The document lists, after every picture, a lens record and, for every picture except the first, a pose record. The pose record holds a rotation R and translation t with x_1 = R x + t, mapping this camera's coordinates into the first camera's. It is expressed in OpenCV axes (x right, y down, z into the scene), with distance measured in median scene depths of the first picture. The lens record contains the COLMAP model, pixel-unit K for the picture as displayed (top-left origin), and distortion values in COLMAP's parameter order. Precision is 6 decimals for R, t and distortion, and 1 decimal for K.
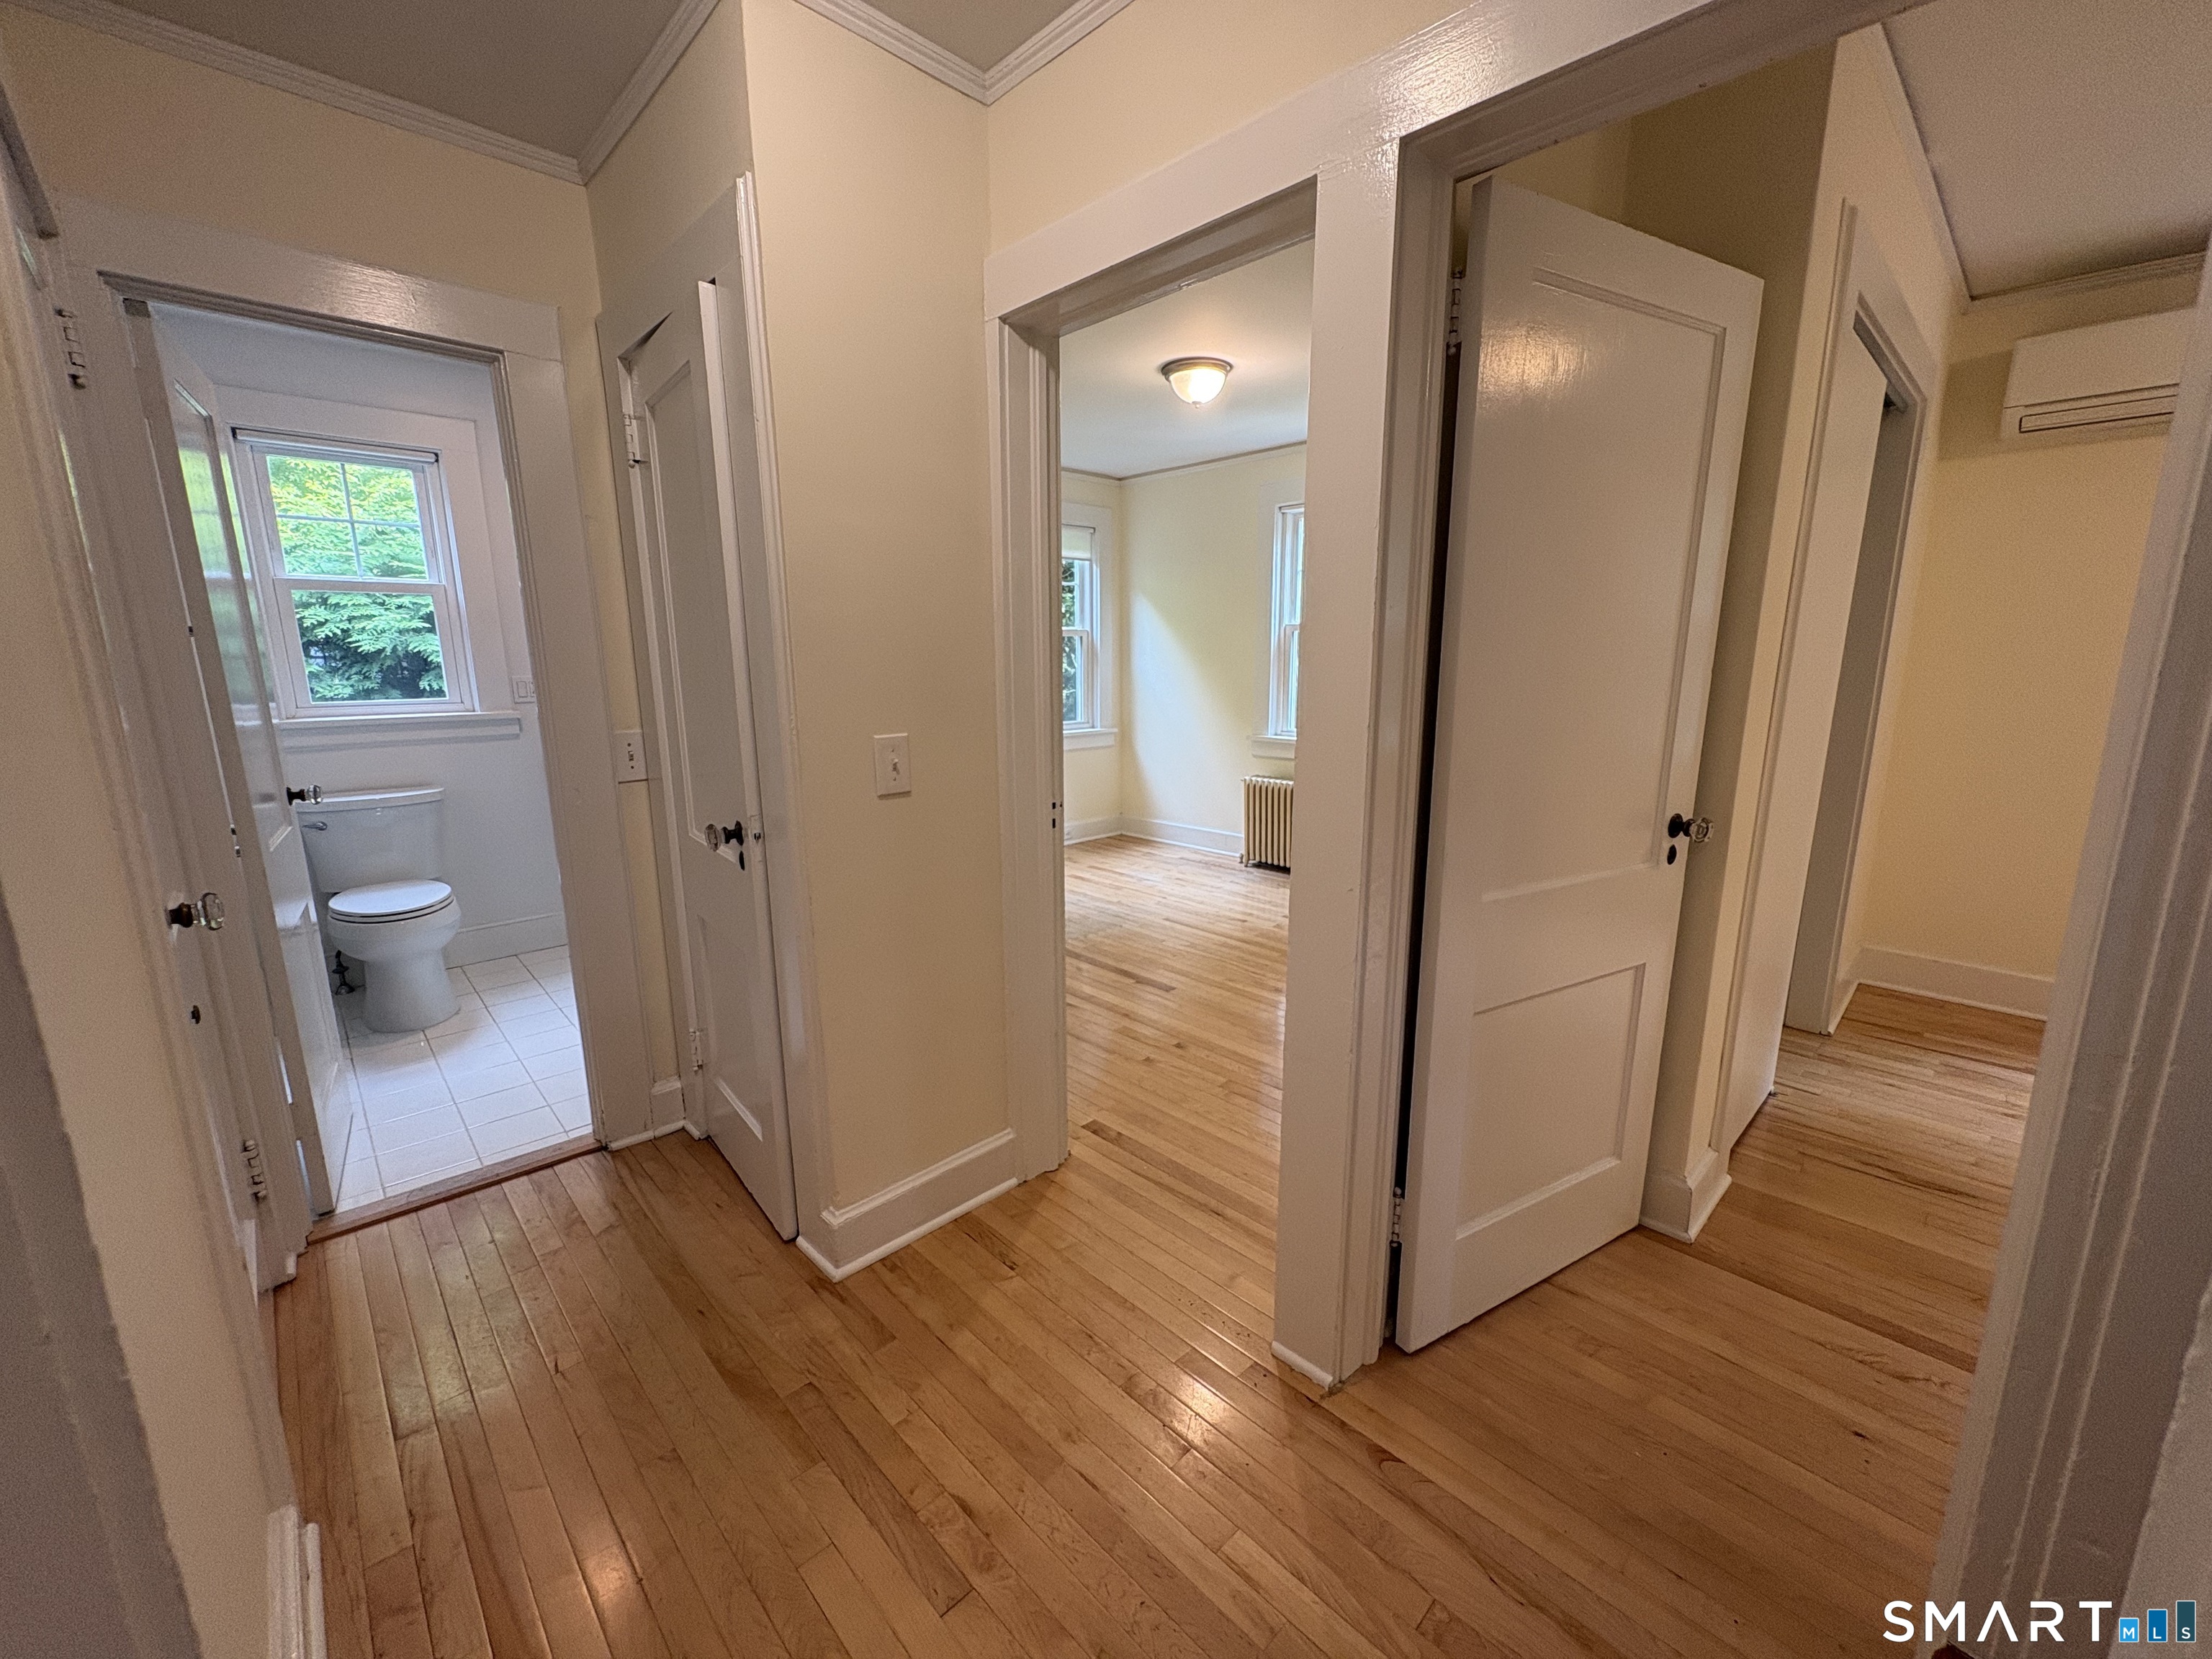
lens RADIAL K [[882.0, 0, 1115.5], [0, 882.0, 826.2], [0, 0, 1]] dist [0.000055, 0.000580]
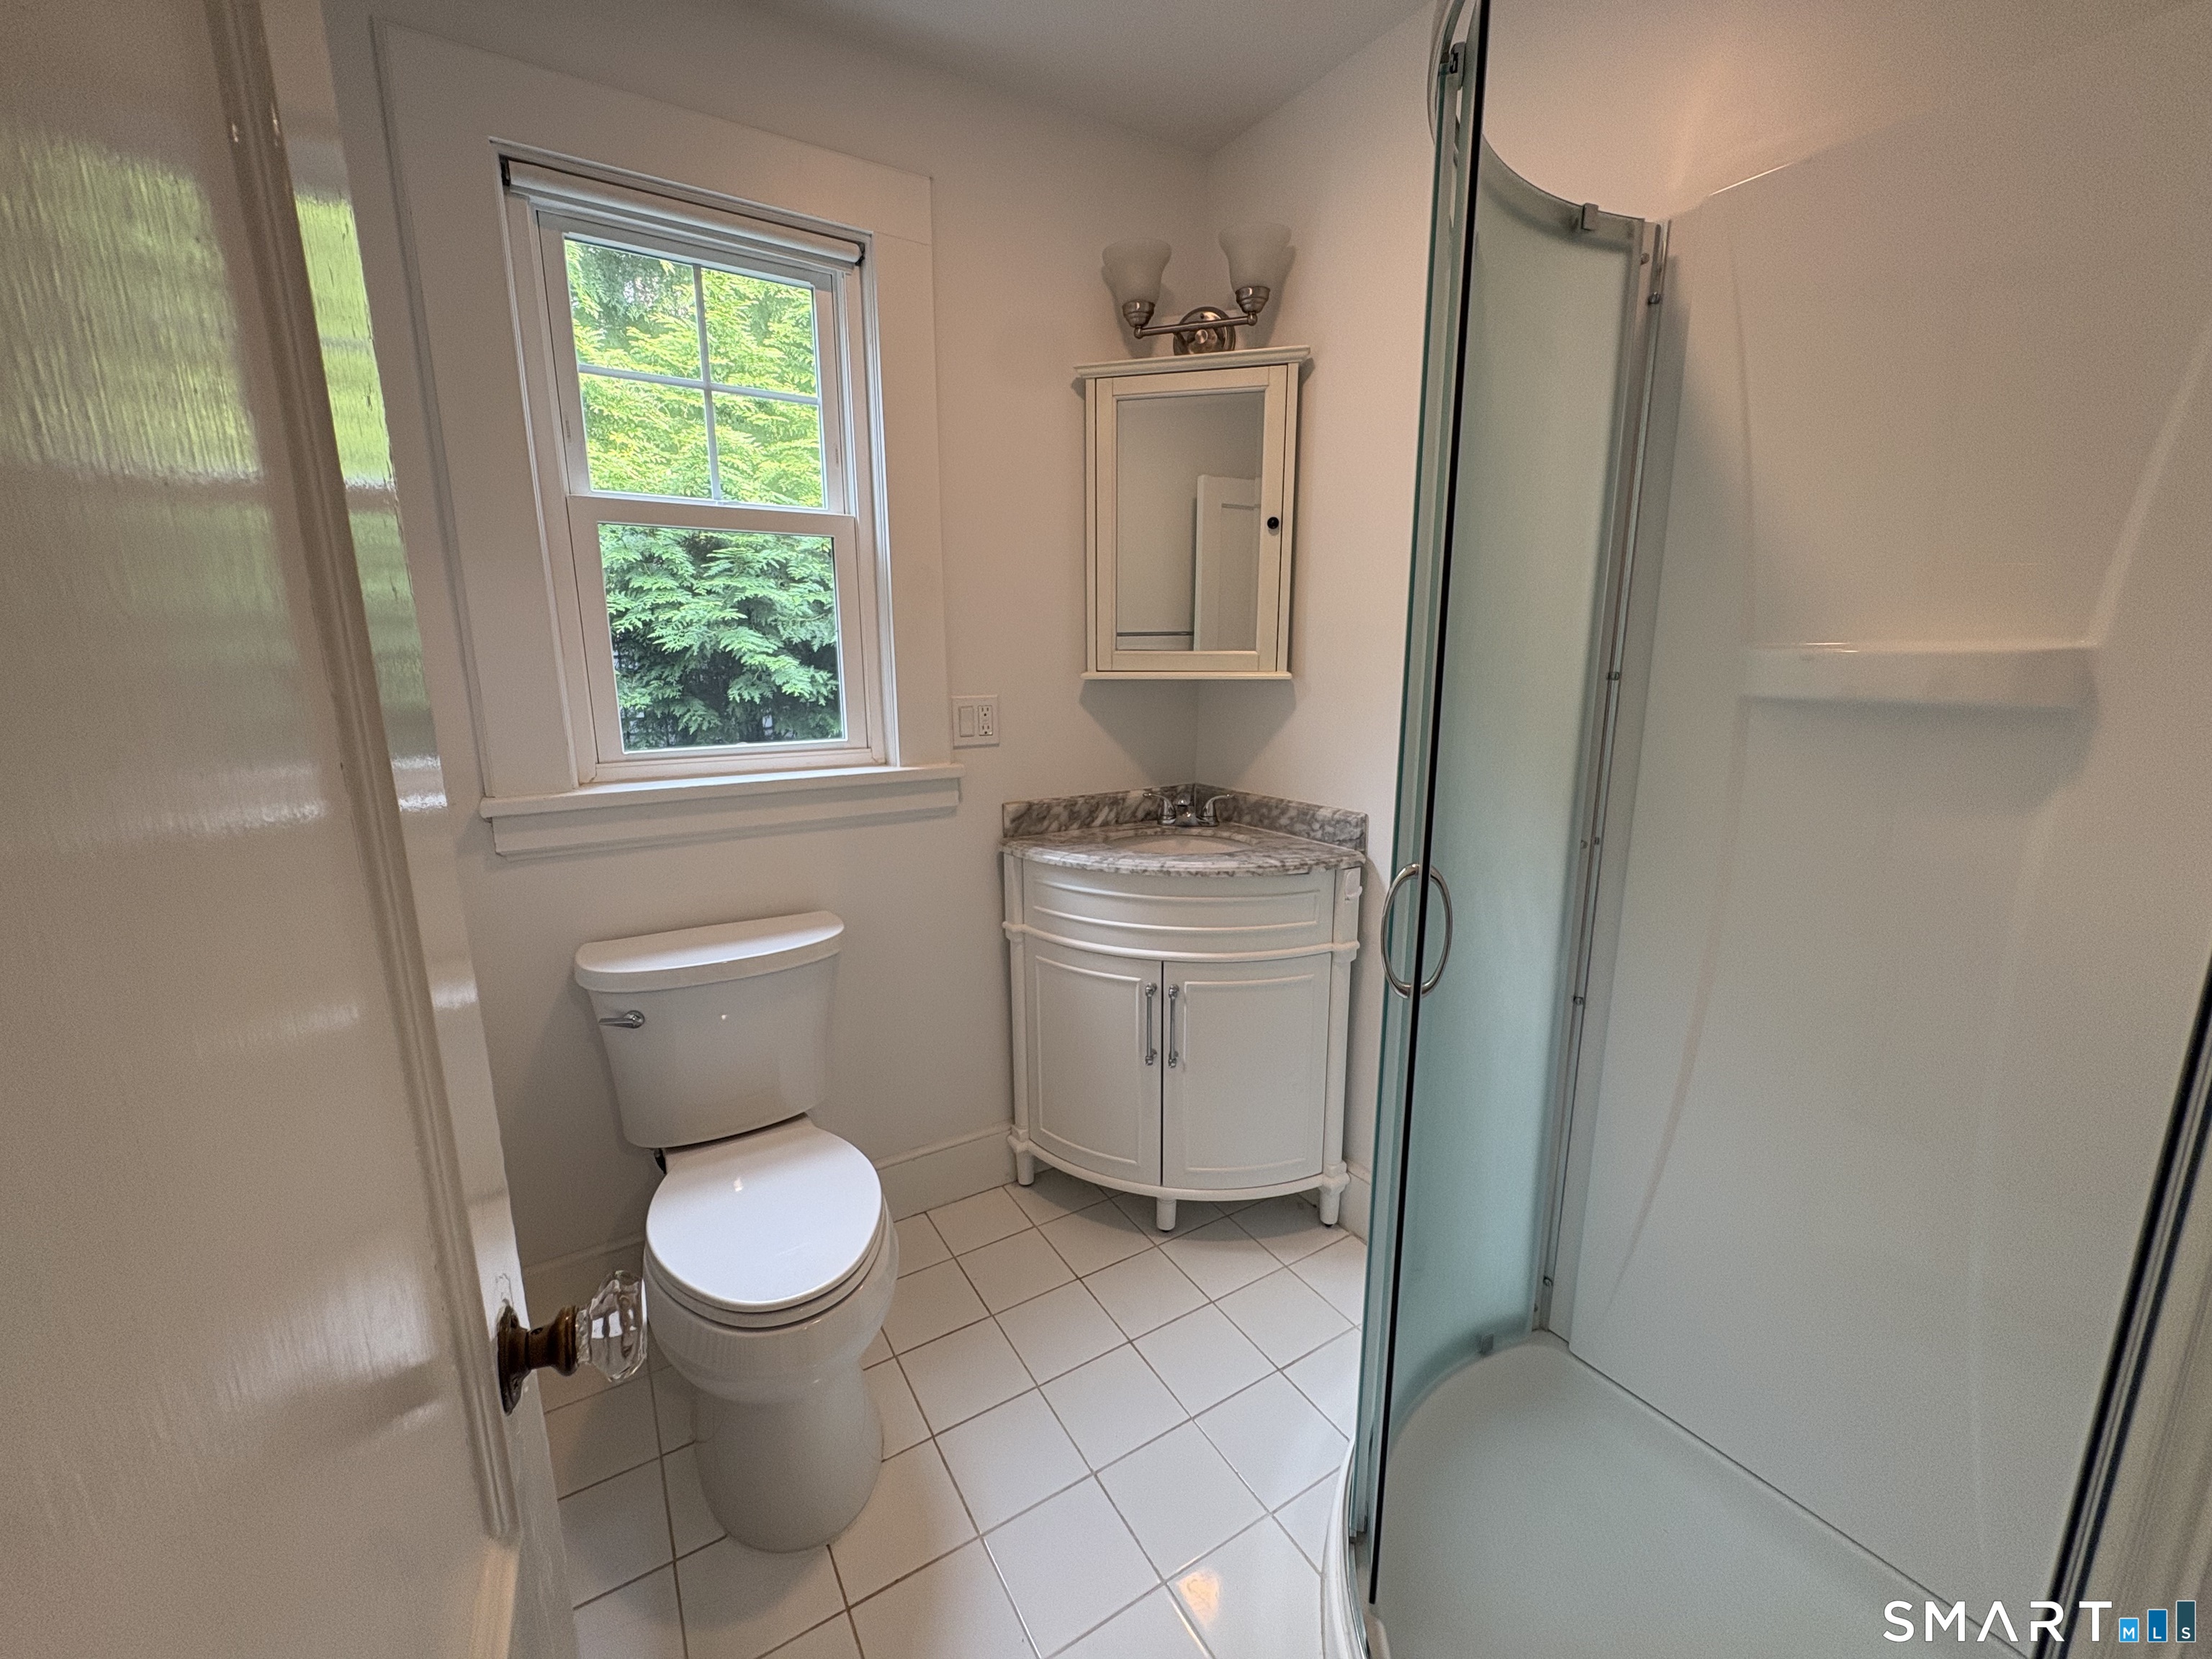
lens RADIAL K [[882.0, 0, 1113.8], [0, 882.0, 833.1], [0, 0, 1]] dist [0.000055, 0.000580]
pose [[0.978157, 0.045539, -0.202819, -0.310277], [-0.044772, 0.998962, 0.008374, -0.063356], [0.202990, 0.000889, 0.979180, 0.329164]]
